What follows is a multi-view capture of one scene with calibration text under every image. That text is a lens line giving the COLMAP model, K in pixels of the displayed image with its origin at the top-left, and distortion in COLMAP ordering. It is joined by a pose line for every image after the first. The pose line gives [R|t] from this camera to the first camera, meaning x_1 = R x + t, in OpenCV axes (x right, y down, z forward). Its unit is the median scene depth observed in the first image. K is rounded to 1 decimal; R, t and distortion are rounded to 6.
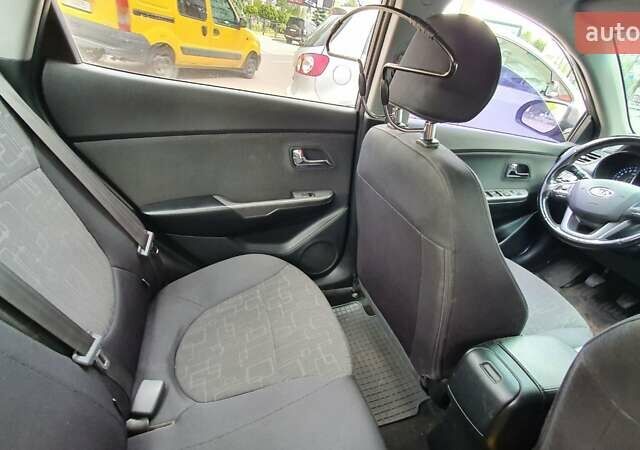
lens RADIAL K [[320.9, 0, 319.3], [0, 320.9, 222.3], [0, 0, 1]] dist [0.013104, -0.000478]
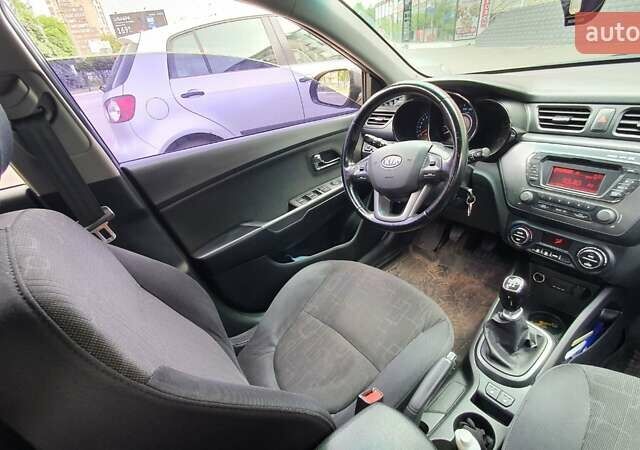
lens RADIAL K [[320.9, 0, 319.9], [0, 320.9, 222.4], [0, 0, 1]] dist [0.013104, -0.000478]
pose [[0.887554, -0.416605, 0.196691, 0.384896], [0.420527, 0.906977, 0.023444, -0.037728], [-0.188161, 0.061906, 0.980185, 0.197009]]
